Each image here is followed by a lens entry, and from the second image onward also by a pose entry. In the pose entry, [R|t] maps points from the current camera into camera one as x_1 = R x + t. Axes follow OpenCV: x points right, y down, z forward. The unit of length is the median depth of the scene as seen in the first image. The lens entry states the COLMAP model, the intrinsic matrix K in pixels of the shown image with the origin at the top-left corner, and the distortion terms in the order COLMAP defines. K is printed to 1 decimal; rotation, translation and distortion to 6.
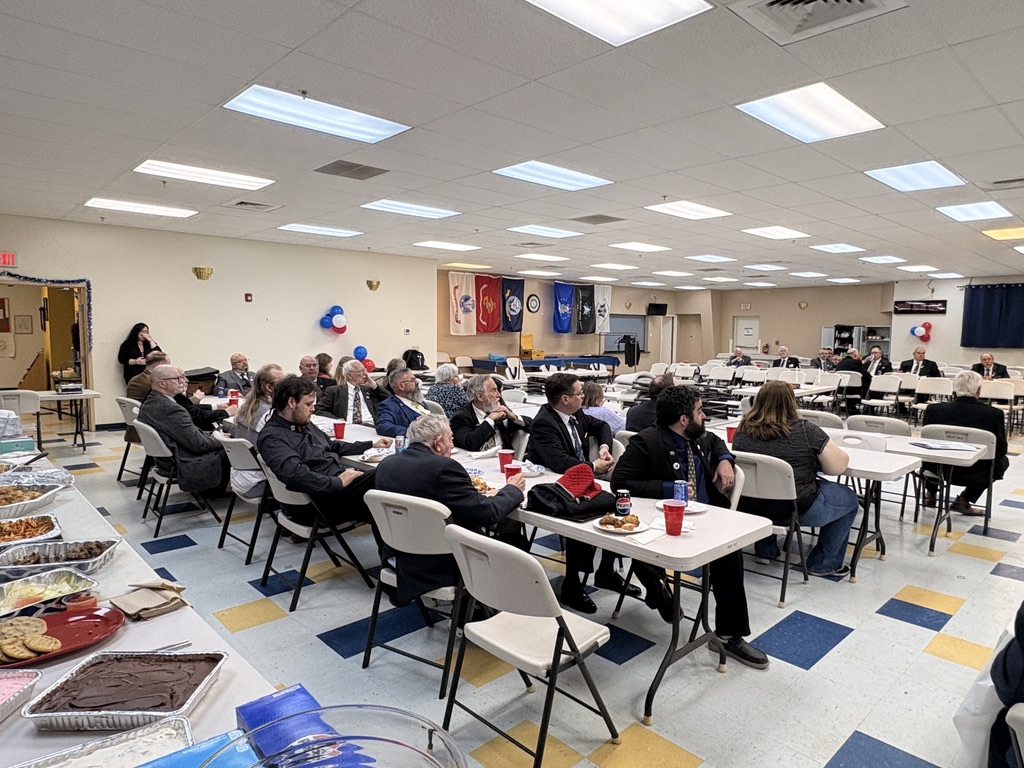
lens RADIAL K [[634.8, 0, 508.3], [0, 634.8, 384.1], [0, 0, 1]] dist [-0.000575, 0.006819]
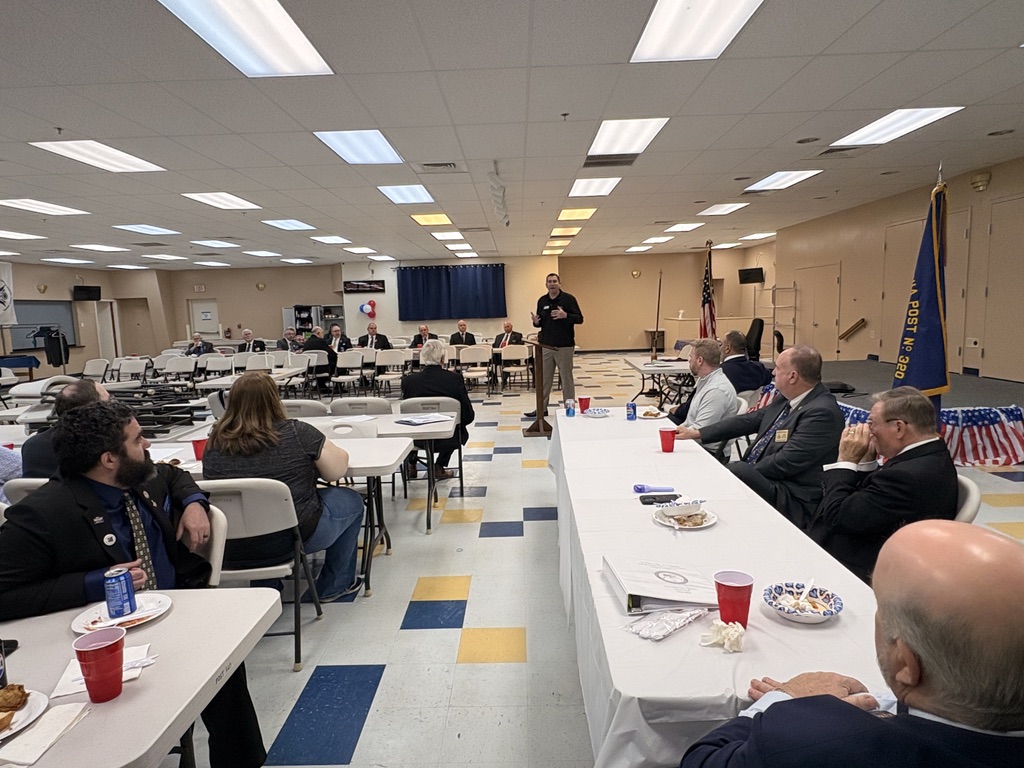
lens RADIAL K [[634.8, 0, 508.7], [0, 634.8, 384.9], [0, 0, 1]] dist [-0.000575, 0.006819]
pose [[0.694182, -0.120222, 0.709688, 0.084920], [0.101439, 0.992453, 0.068901, -0.011429], [-0.712616, 0.024160, 0.701138, 0.221573]]
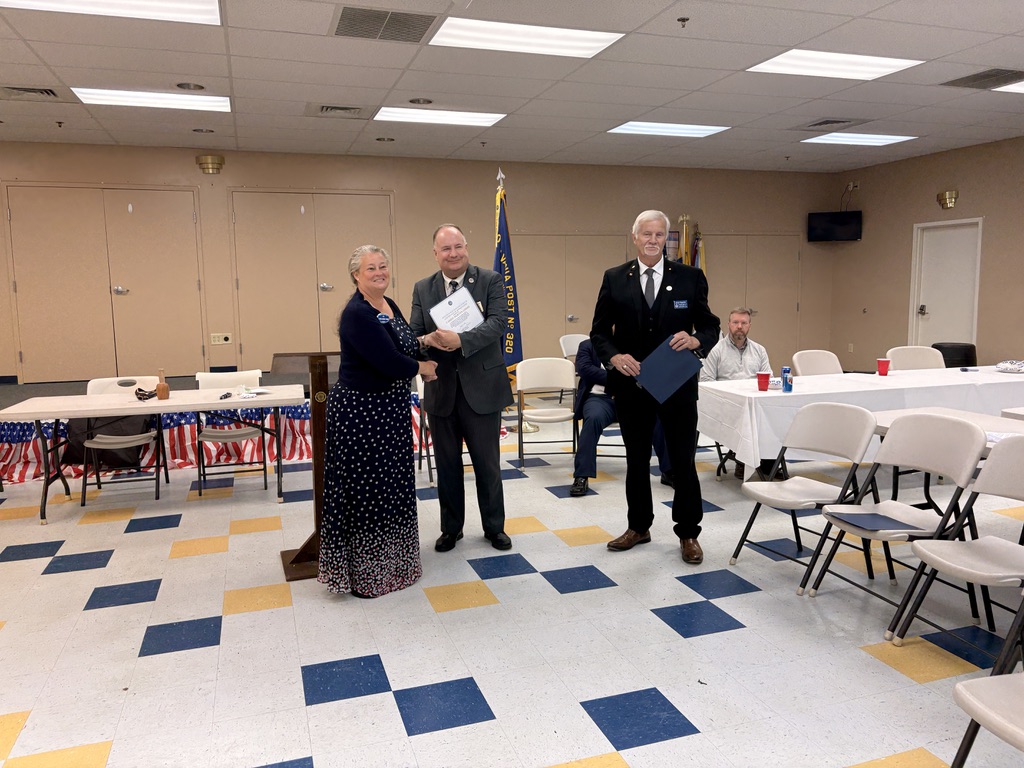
lens RADIAL K [[794.8, 0, 525.5], [0, 794.8, 370.0], [0, 0, 1]] dist [0.006838, 0.007874]
pose [[-0.912343, -0.043525, 0.407107, 0.639961], [0.038208, 0.980943, 0.190501, -0.135212], [-0.407640, 0.189357, -0.893294, 1.813379]]
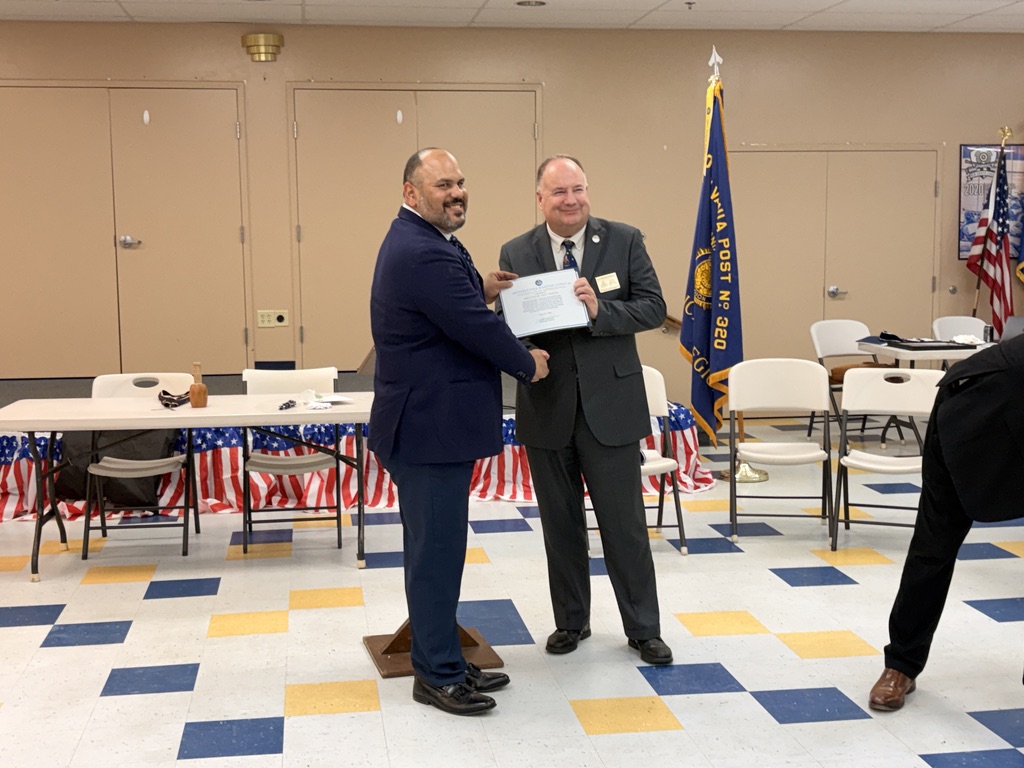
lens RADIAL K [[1378.5, 0, 504.1], [0, 1378.5, 367.4], [0, 0, 1]] dist [0.028985, 0.000000]
pose [[-0.819271, -0.062071, 0.570037, 0.577417], [0.048658, 0.983012, 0.176973, -0.155462], [-0.571338, 0.172726, -0.802333, 1.903670]]
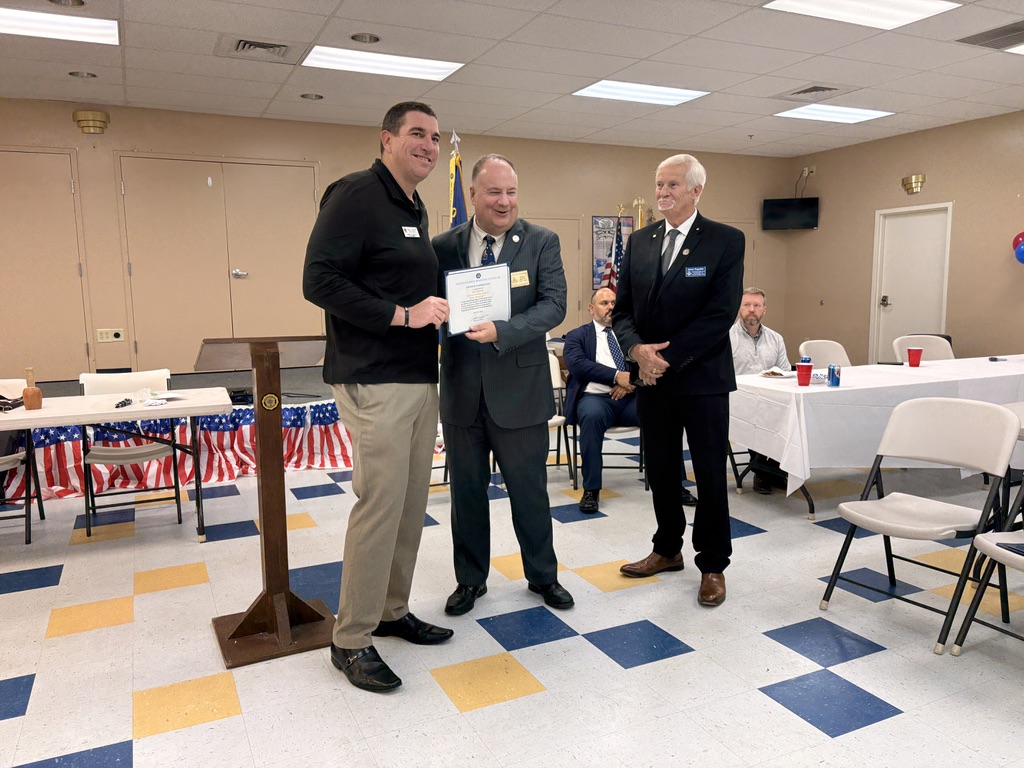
lens RADIAL K [[794.8, 0, 528.2], [0, 794.8, 383.3], [0, 0, 1]] dist [0.006838, 0.007874]
pose [[-0.955823, -0.035721, 0.291764, 0.810561], [0.027050, 0.977687, 0.208316, -0.090403], [-0.292695, 0.207006, -0.933530, 1.660702]]
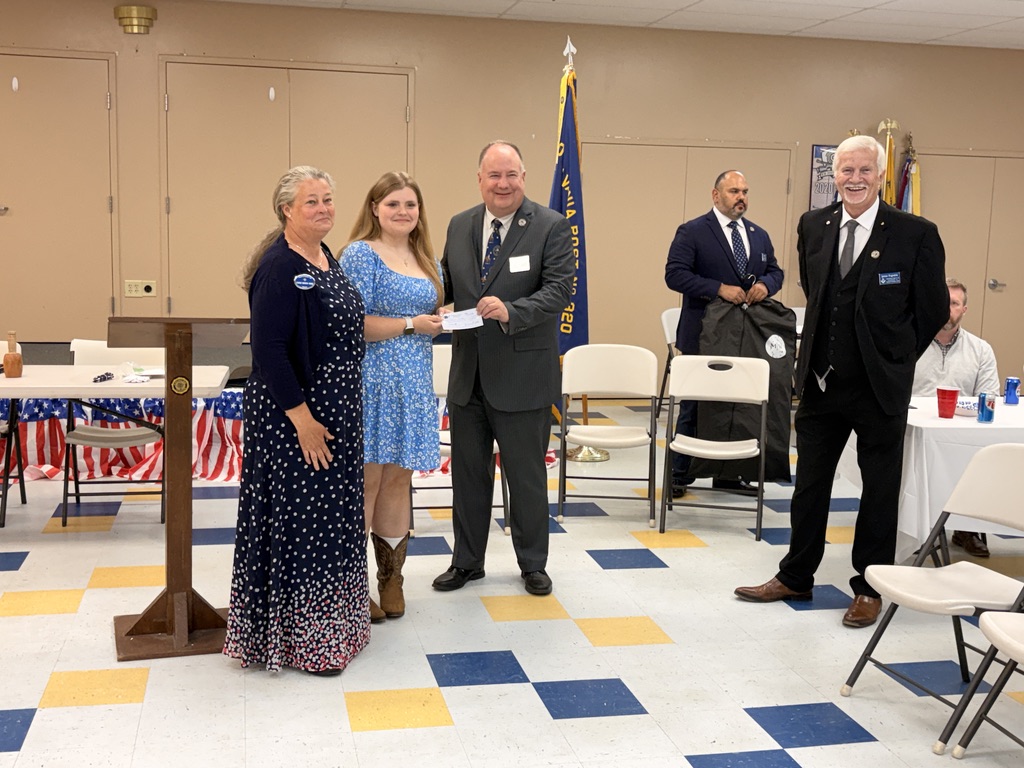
lens RADIAL K [[1267.9, 0, 521.3], [0, 1267.9, 381.1], [0, 0, 1]] dist [0.019236, 0.000000]
pose [[-0.857459, -0.101305, 0.504482, 0.561311], [0.007405, 0.977897, 0.208958, -0.141554], [-0.514500, 0.182908, -0.837756, 1.782338]]
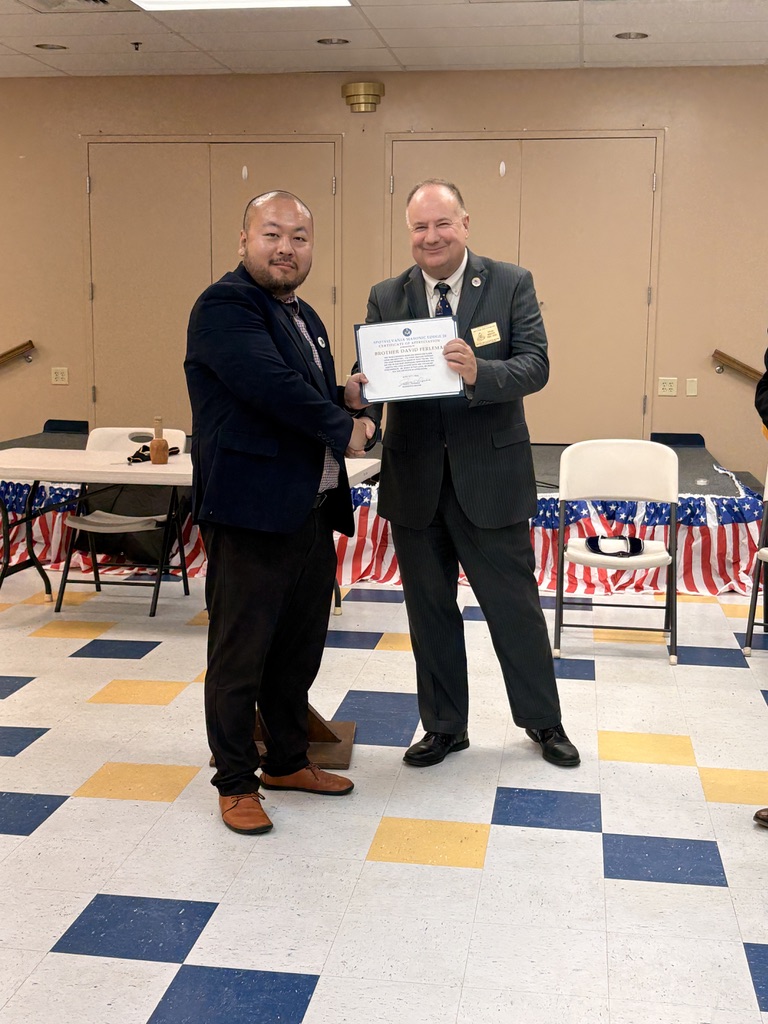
lens RADIAL K [[1378.5, 0, 363.3], [0, 1378.5, 514.5], [0, 0, 1]] dist [0.028985, 0.000000]
pose [[-0.612024, -0.137236, 0.778841, 0.468397], [0.051718, 0.975775, 0.212577, -0.117685], [-0.789146, 0.170383, -0.590100, 1.651236]]
